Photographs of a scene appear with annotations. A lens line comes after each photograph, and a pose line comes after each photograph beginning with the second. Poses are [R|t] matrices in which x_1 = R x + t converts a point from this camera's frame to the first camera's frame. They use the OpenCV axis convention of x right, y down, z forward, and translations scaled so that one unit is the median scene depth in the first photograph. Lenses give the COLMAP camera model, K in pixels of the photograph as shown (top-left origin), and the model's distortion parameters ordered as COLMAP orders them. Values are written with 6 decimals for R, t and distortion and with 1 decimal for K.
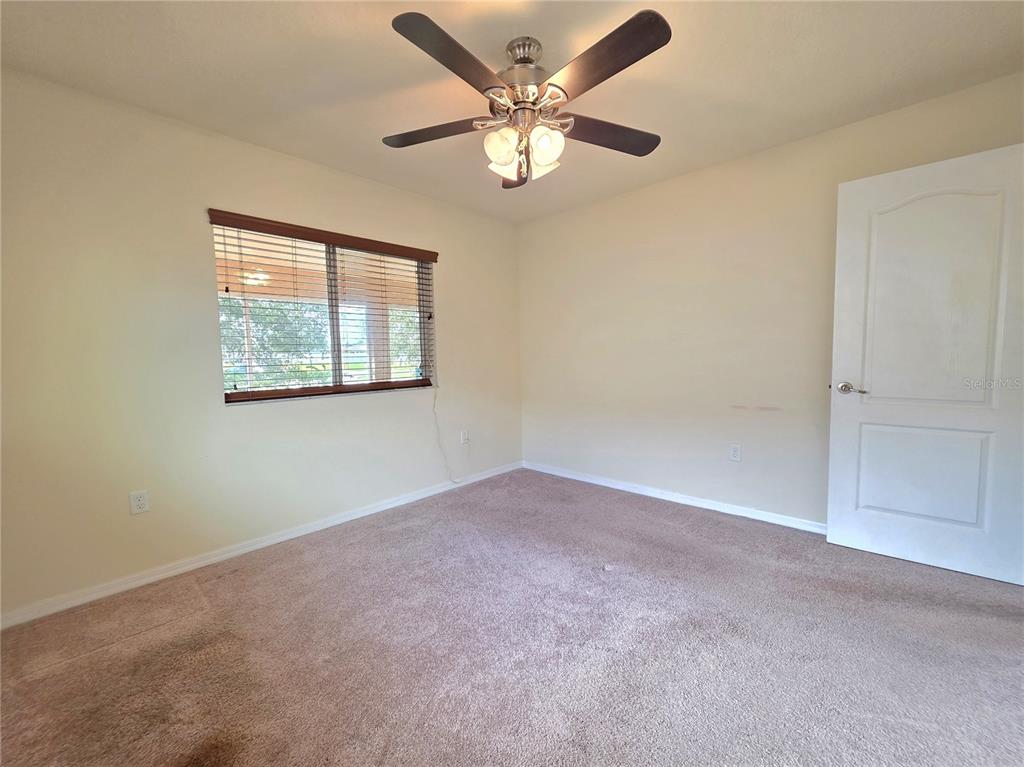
lens RADIAL K [[424.6, 0, 510.1], [0, 424.6, 383.8], [0, 0, 1]] dist [-0.000064, -0.000099]
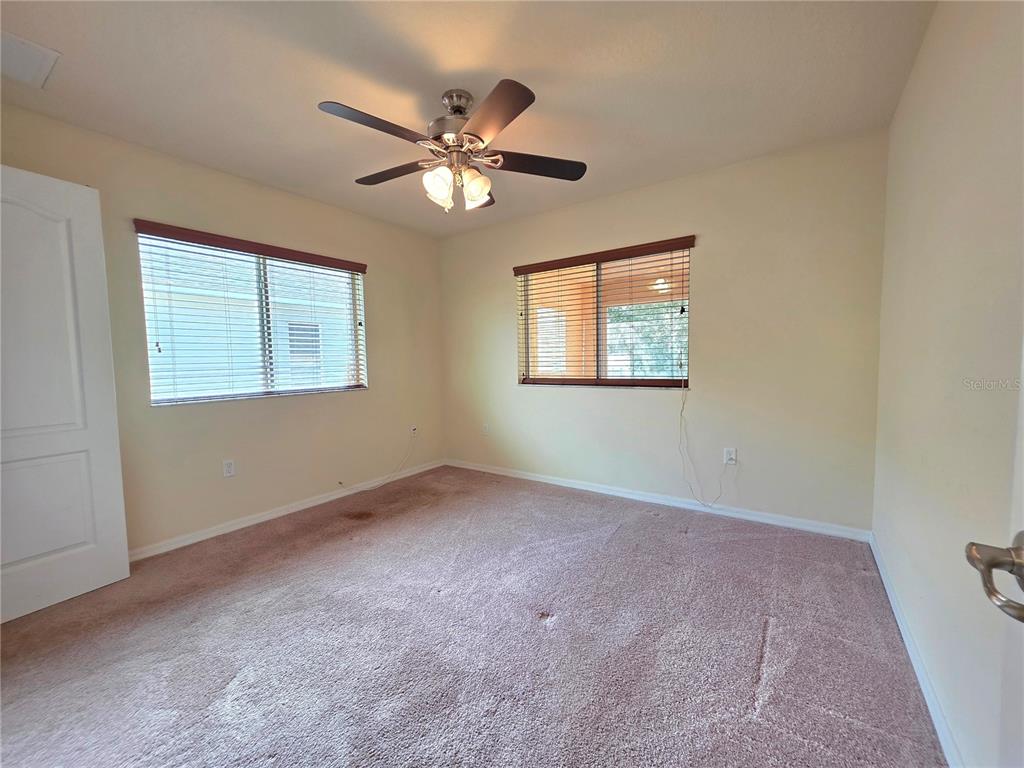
lens RADIAL K [[409.2, 0, 508.5], [0, 409.2, 386.3], [0, 0, 1]] dist [0.001650, -0.000509]
pose [[0.148067, 0.083156, -0.985475, 0.722770], [-0.055544, 0.995585, 0.075663, -0.050808], [0.987416, 0.043534, 0.152032, 0.591409]]
